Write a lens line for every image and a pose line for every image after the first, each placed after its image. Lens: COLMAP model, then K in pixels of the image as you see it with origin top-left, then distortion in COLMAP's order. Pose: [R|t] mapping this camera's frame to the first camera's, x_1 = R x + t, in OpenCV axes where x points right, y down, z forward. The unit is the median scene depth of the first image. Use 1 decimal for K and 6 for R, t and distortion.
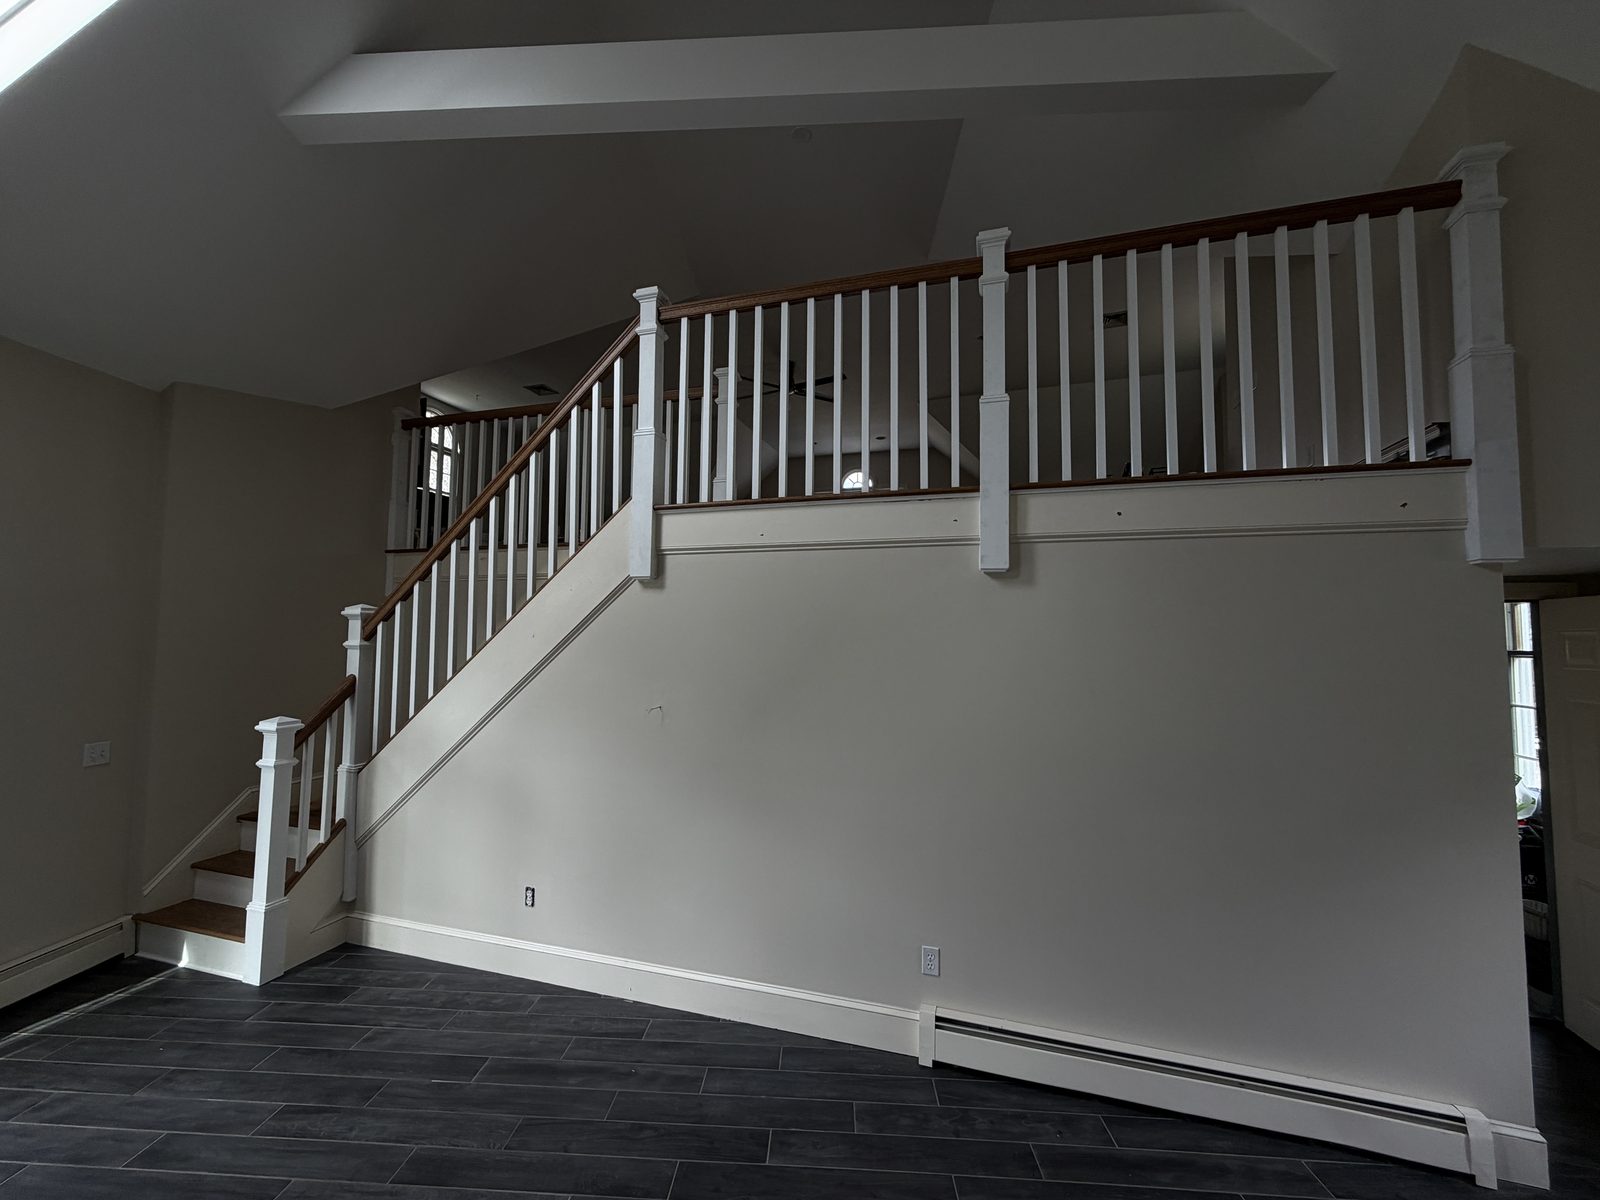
lens RADIAL K [[648.2, 0, 786.1], [0, 648.2, 598.3], [0, 0, 1]] dist [0.001662, -0.000230]
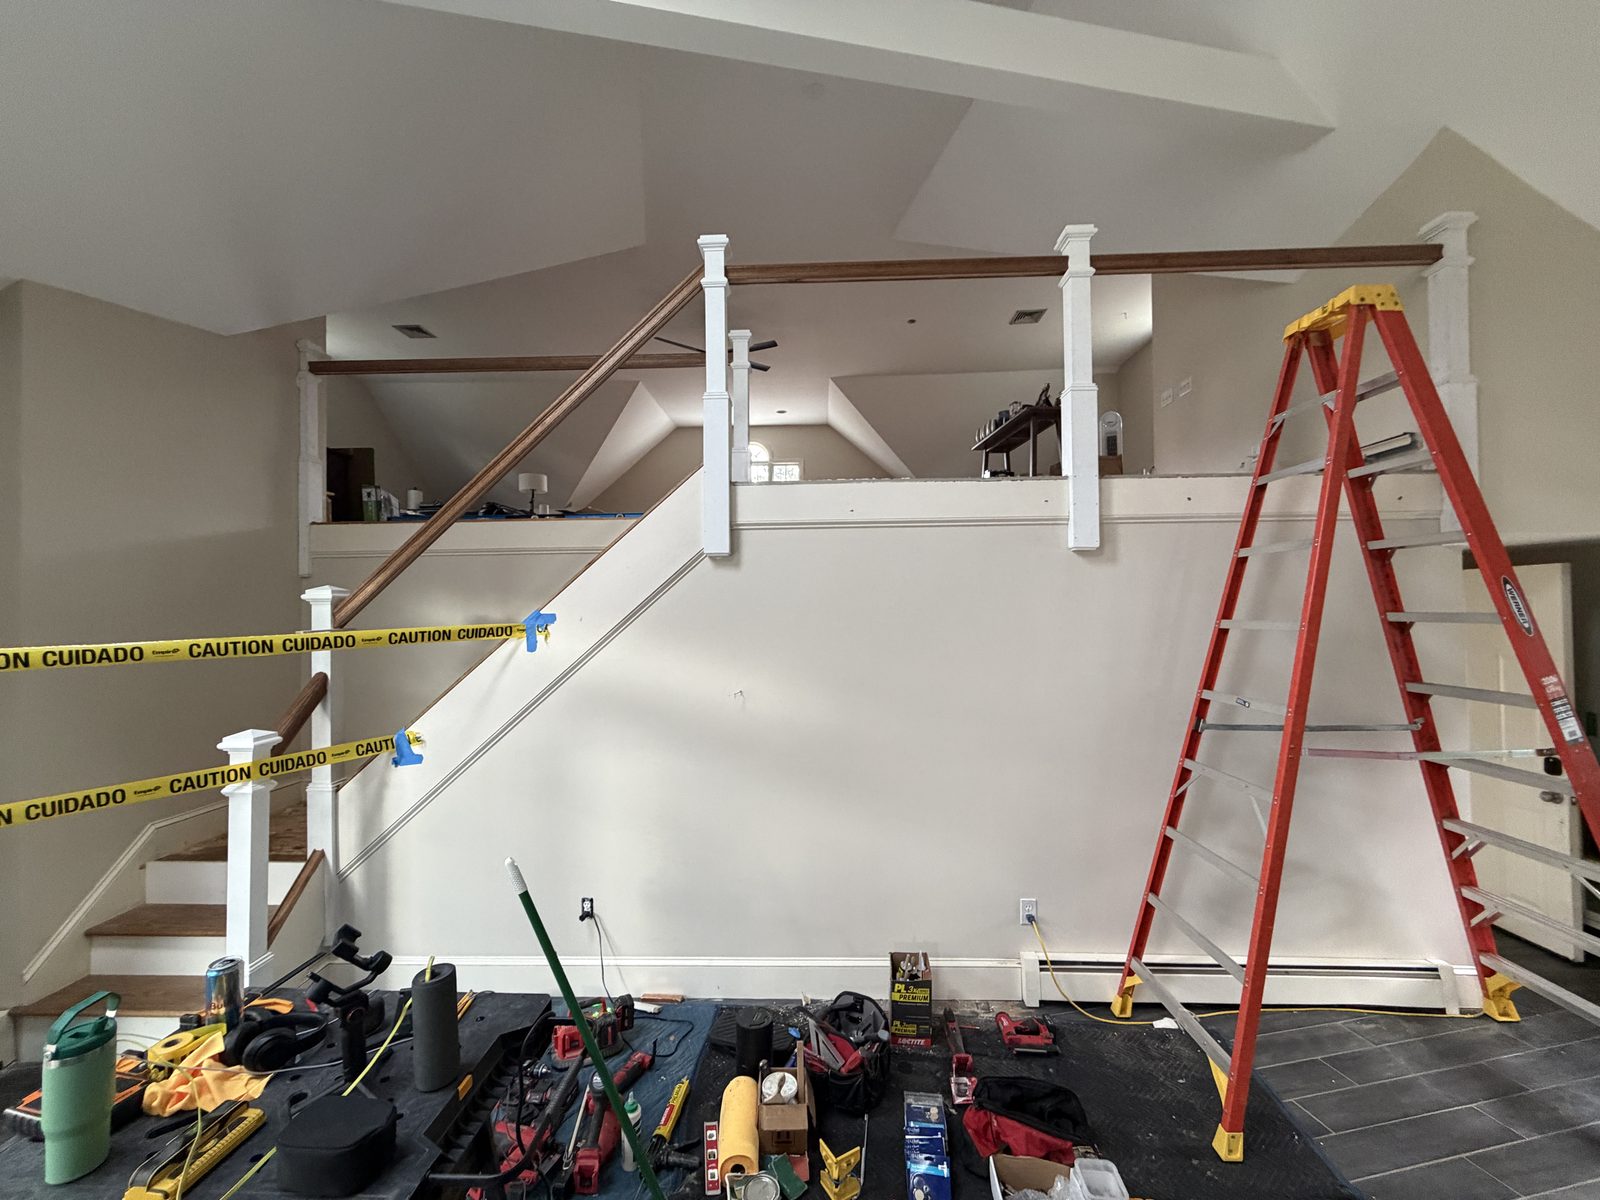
lens RADIAL K [[648.2, 0, 786.1], [0, 648.2, 598.3], [0, 0, 1]] dist [0.001662, -0.000230]
pose [[0.963151, -0.016234, 0.268470, -0.421669], [0.005000, 0.999085, 0.042475, -0.008469], [-0.268914, -0.039567, 0.962351, 0.086088]]
